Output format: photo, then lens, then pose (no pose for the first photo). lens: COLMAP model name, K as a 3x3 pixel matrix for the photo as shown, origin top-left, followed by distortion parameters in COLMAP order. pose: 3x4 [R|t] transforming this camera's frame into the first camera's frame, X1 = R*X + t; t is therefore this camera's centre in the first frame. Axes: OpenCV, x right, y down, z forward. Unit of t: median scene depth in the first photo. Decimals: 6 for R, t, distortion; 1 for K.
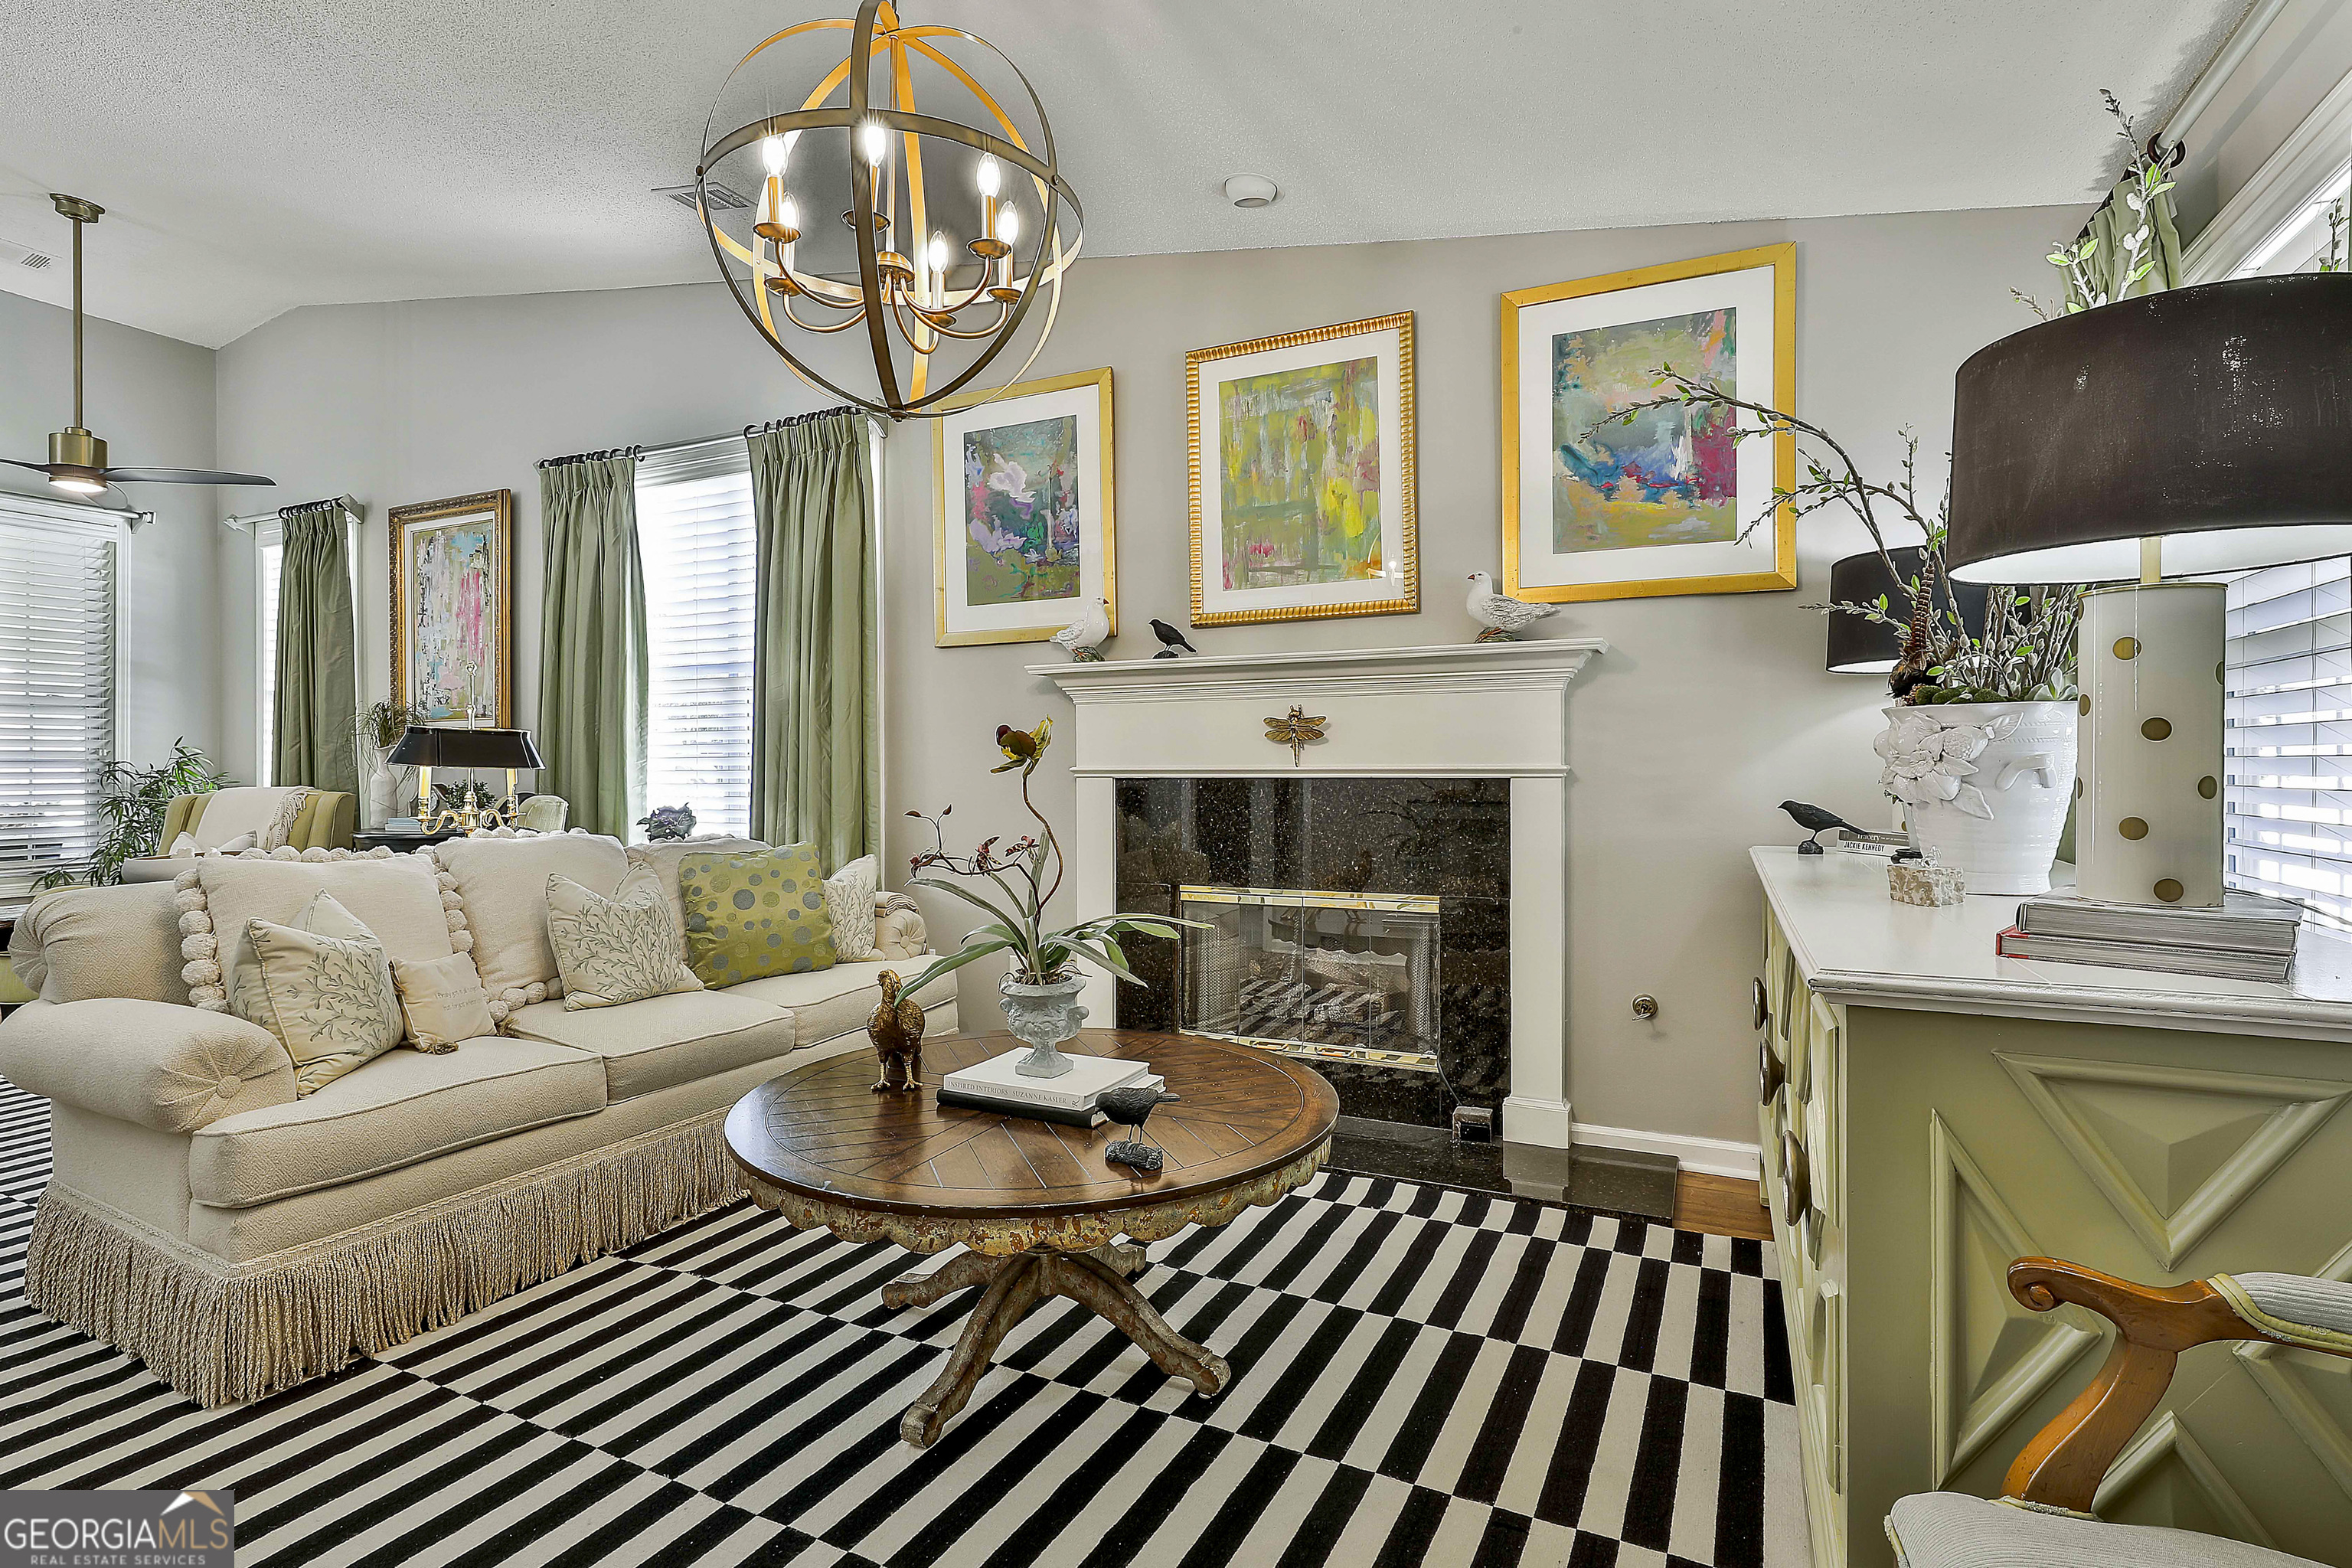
lens RADIAL K [[1139.4, 0, 1172.8], [0, 1139.4, 764.0], [0, 0, 1]] dist [-0.000361, 0.002553]
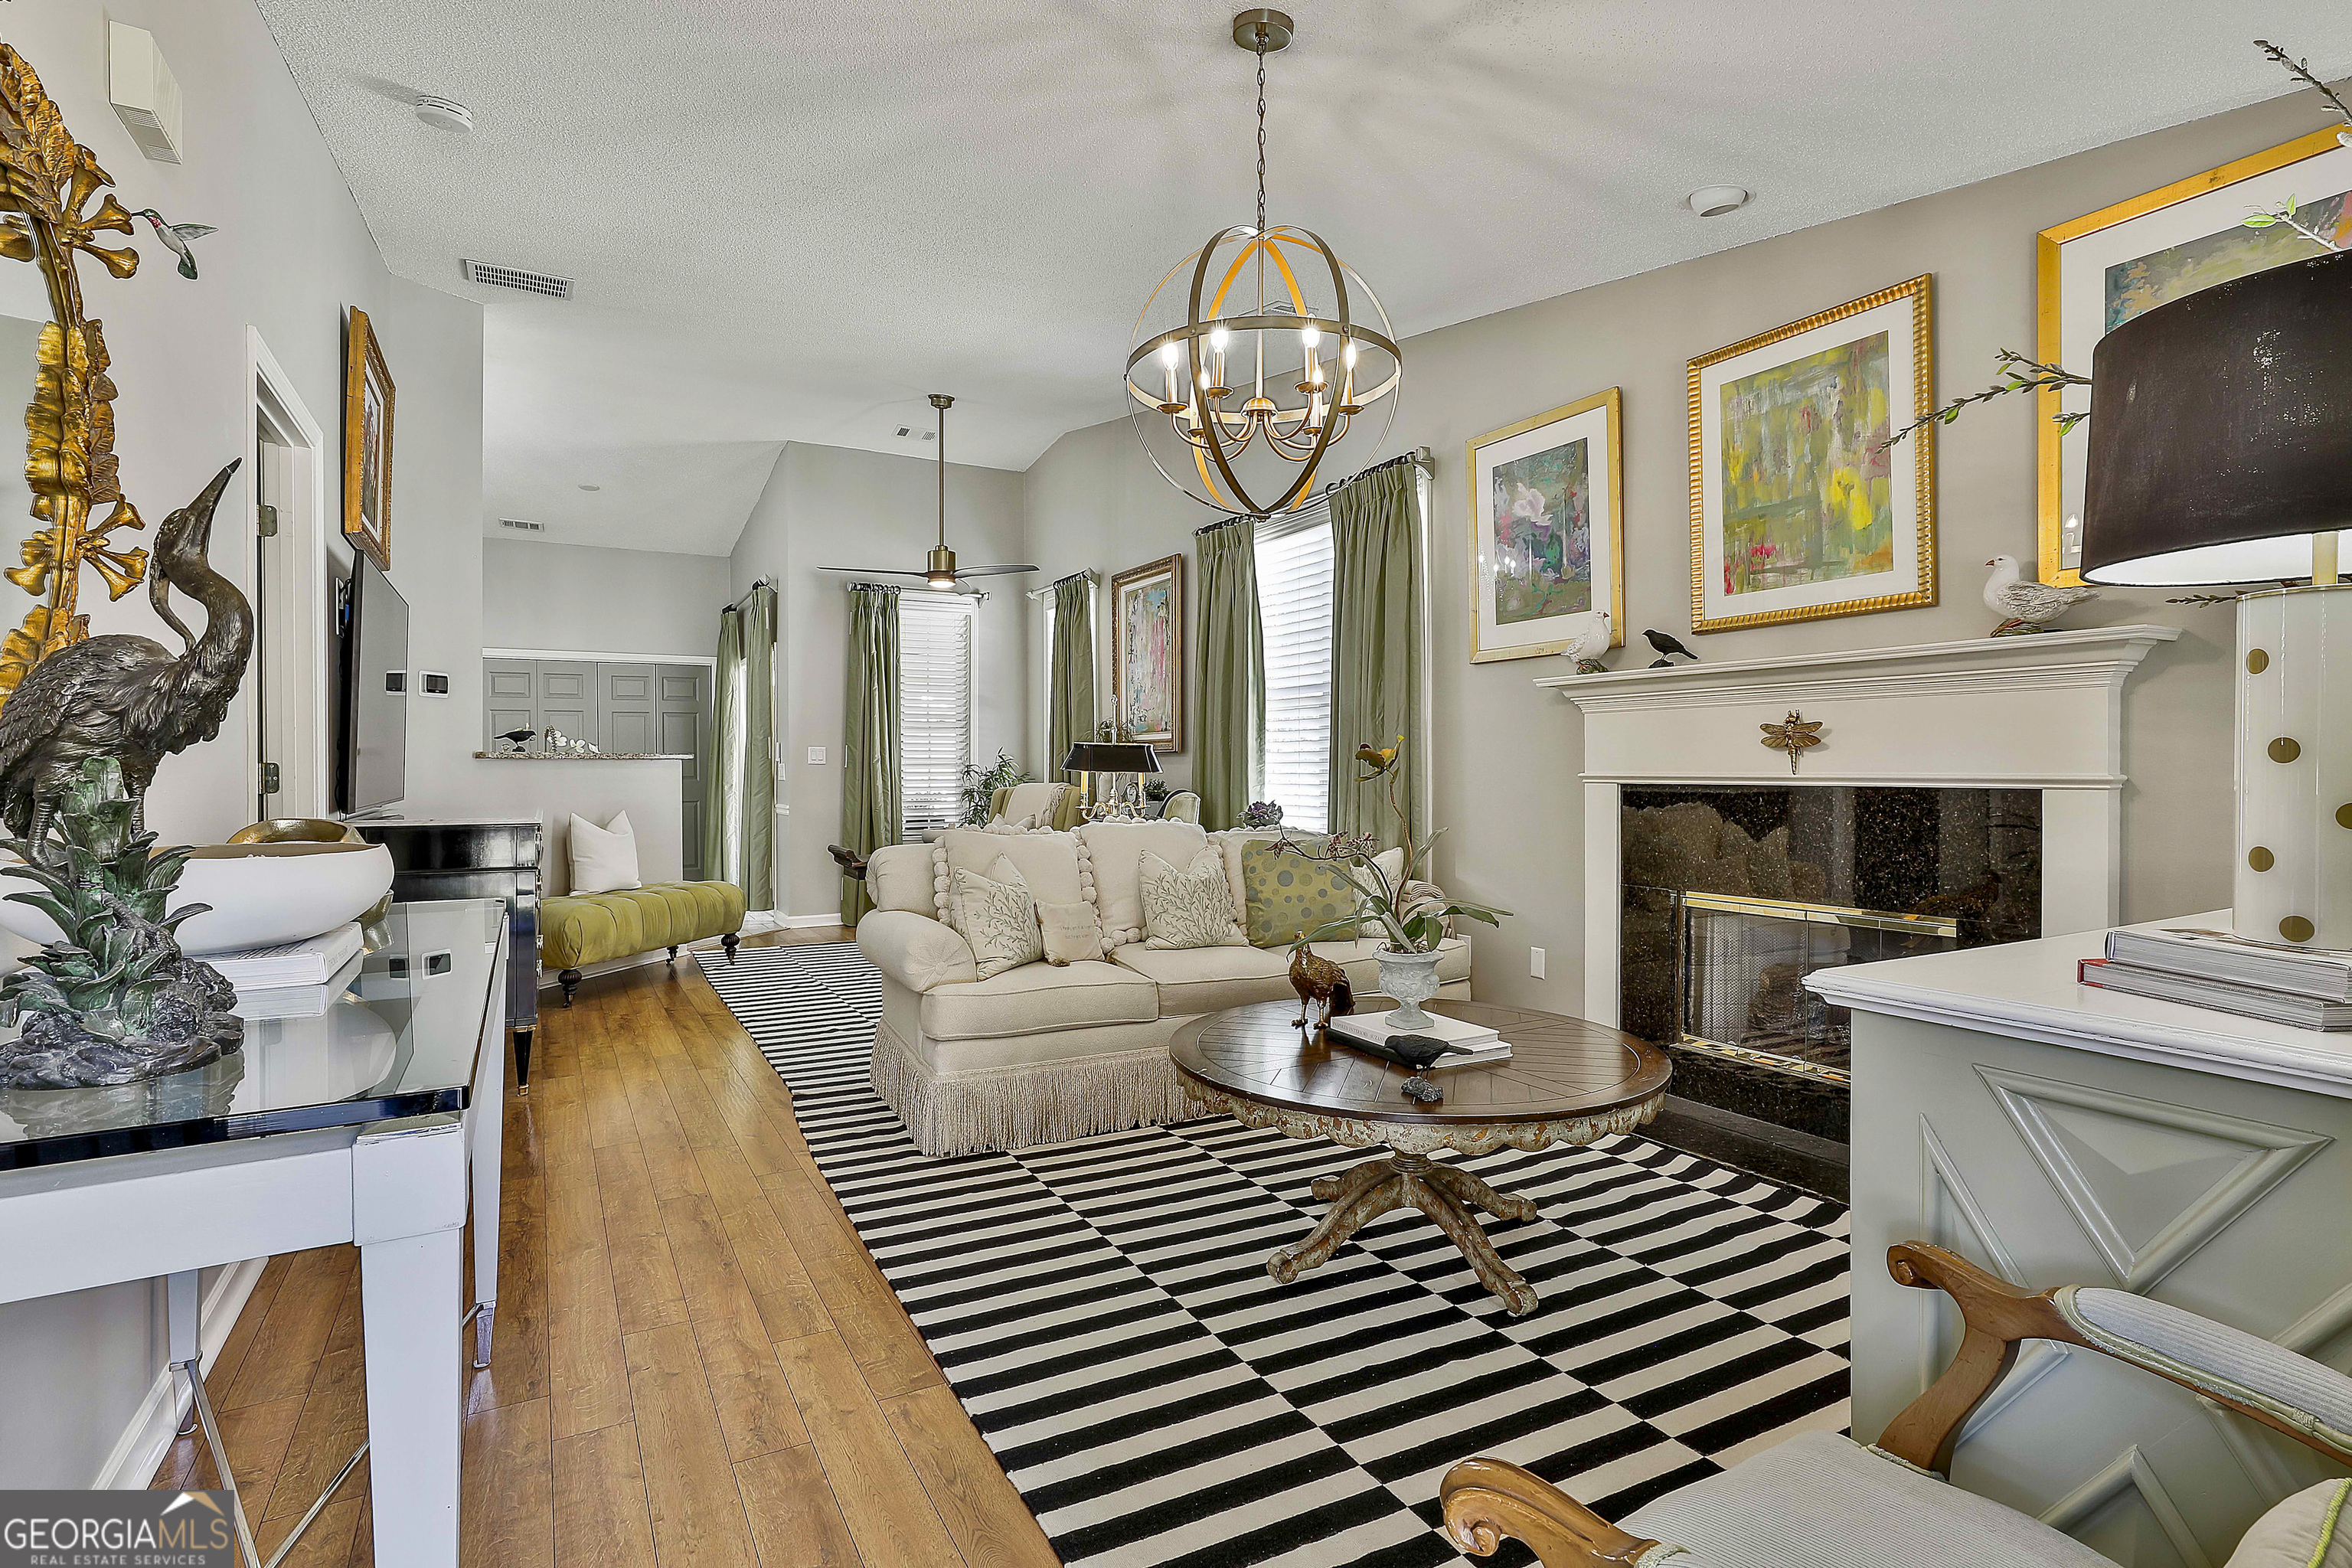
lens RADIAL K [[1139.4, 0, 1185.5], [0, 1139.4, 774.0], [0, 0, 1]] dist [-0.000361, 0.002553]
pose [[0.822145, 0.005564, -0.569251, 0.236043], [0.000071, 0.999951, 0.009876, -0.007445], [0.569278, -0.008160, 0.822104, -0.086068]]
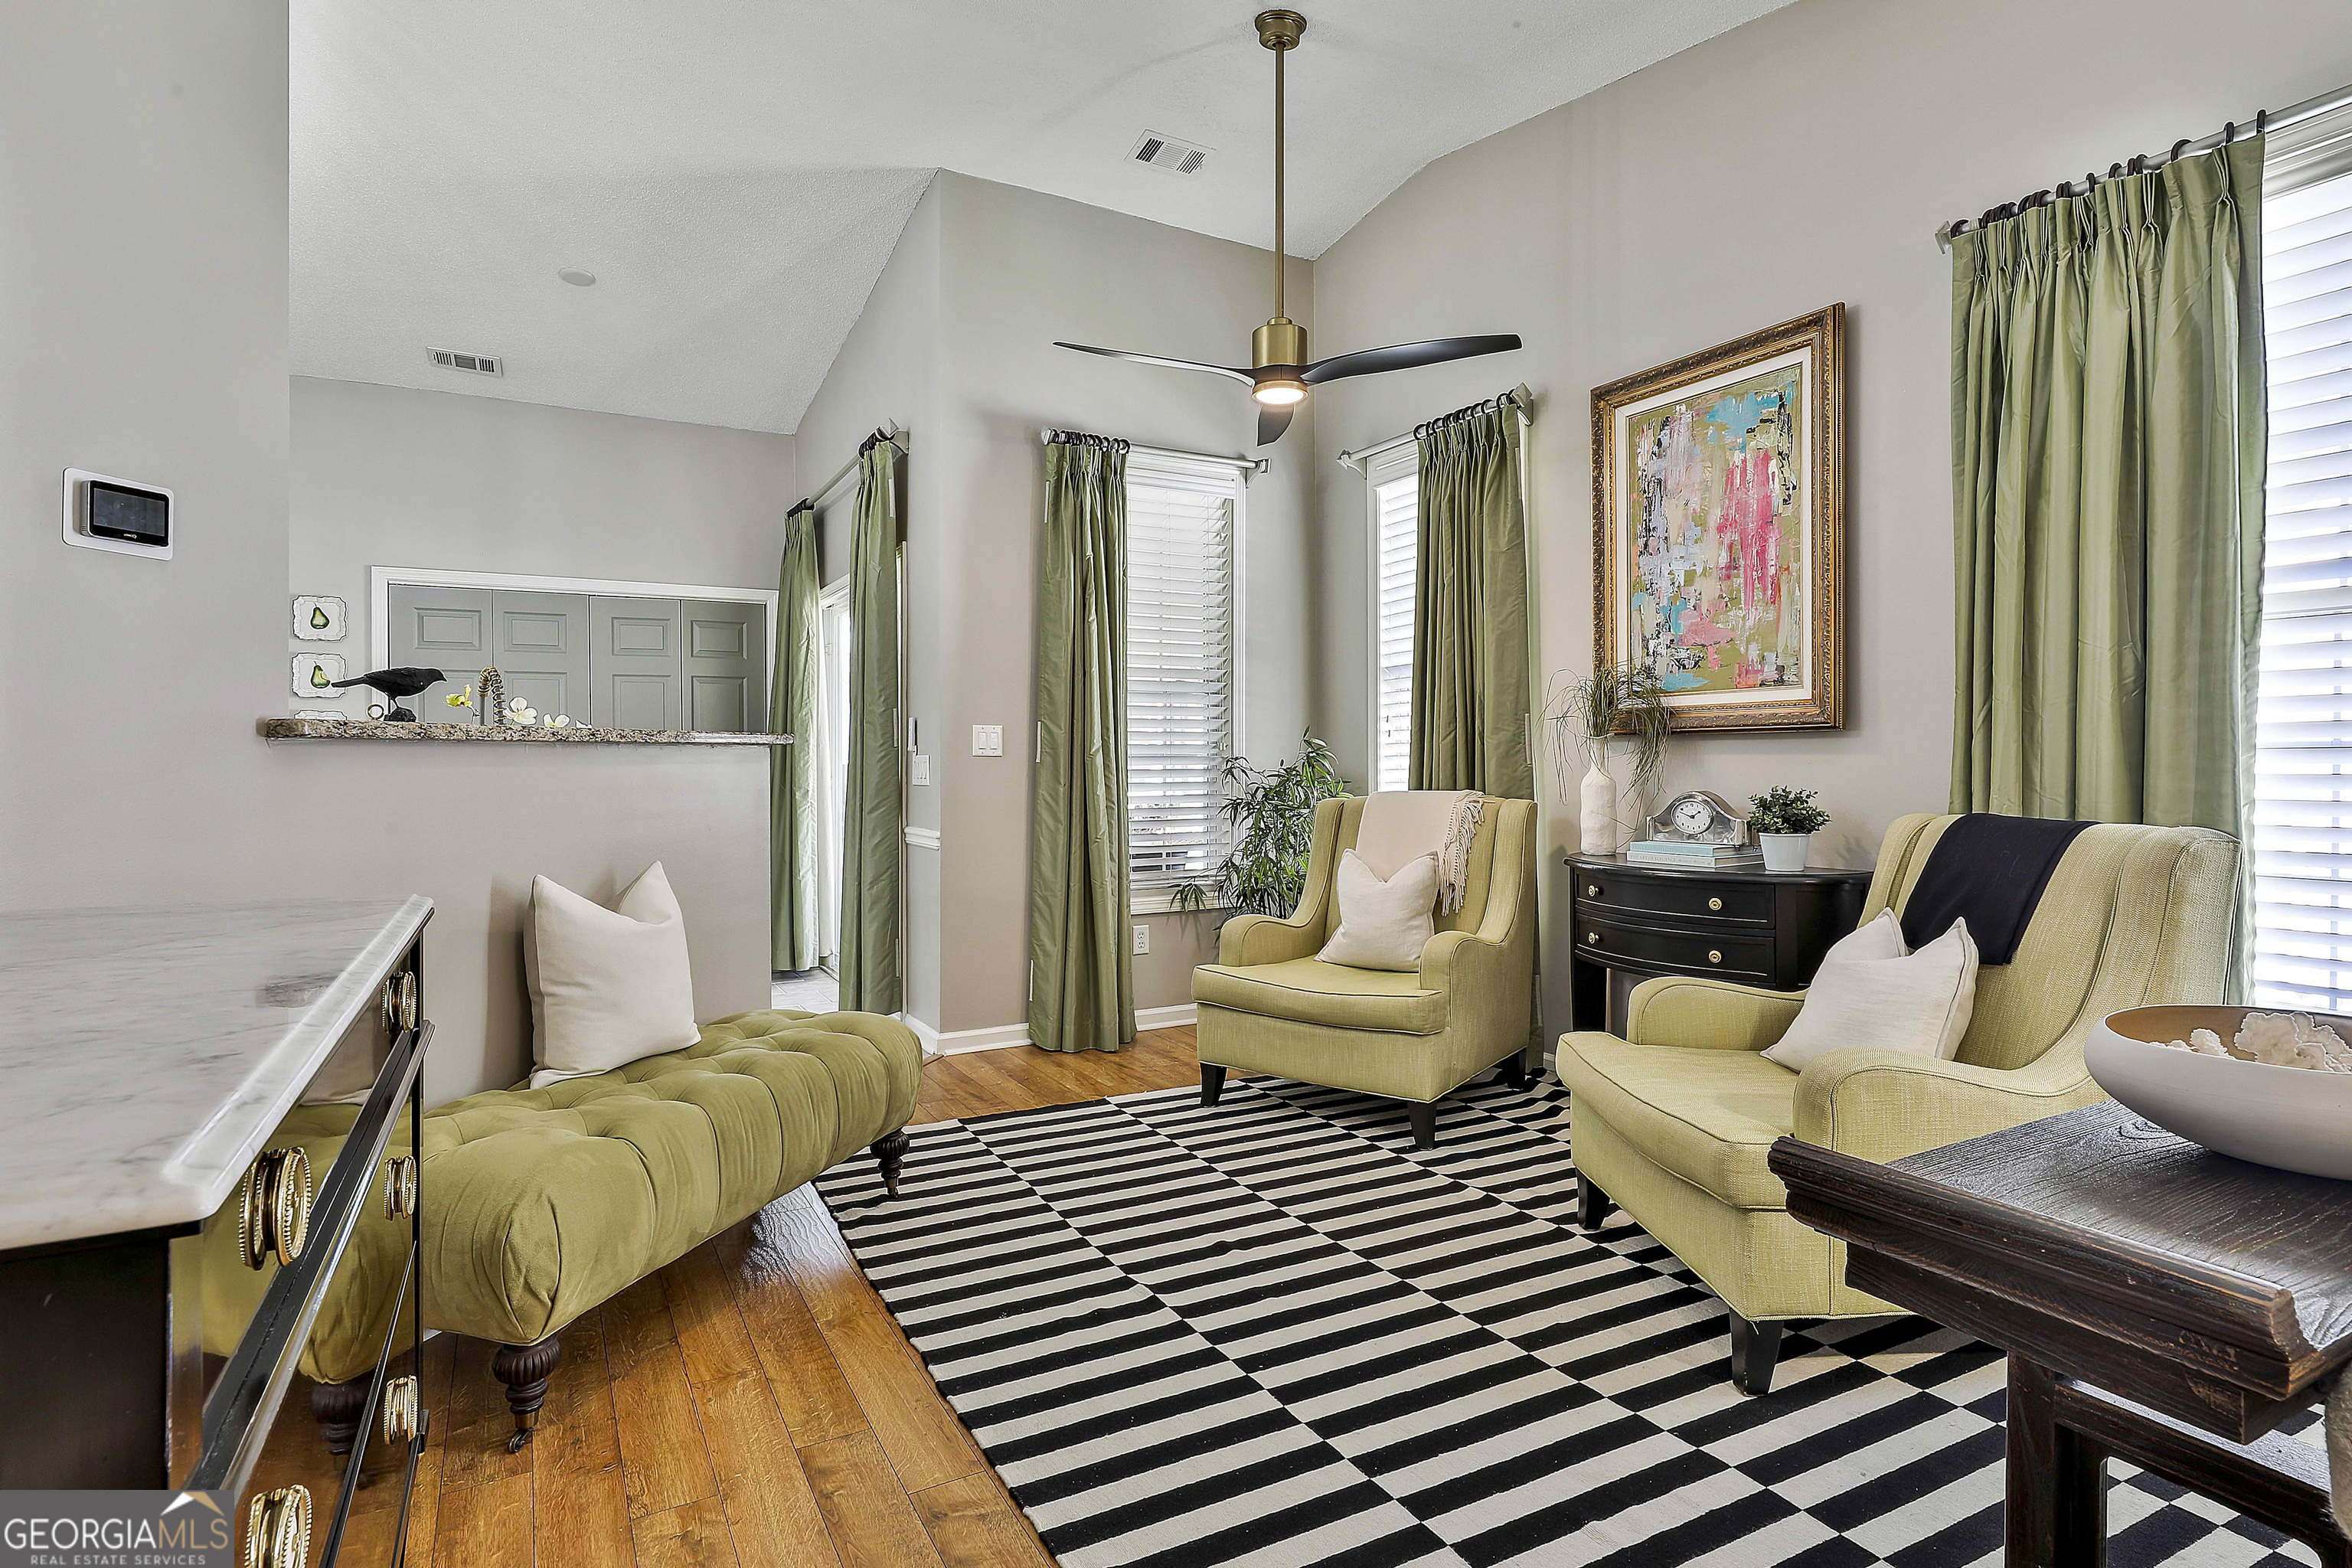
lens RADIAL K [[1185.4, 0, 1192.7], [0, 1185.4, 768.7], [0, 0, 1]] dist [-0.010617, 0.004870]
pose [[0.822063, 0.003478, -0.569386, -0.764748], [0.001890, 0.999959, 0.008836, -0.002074], [0.569394, -0.008340, 0.822023, 0.435612]]
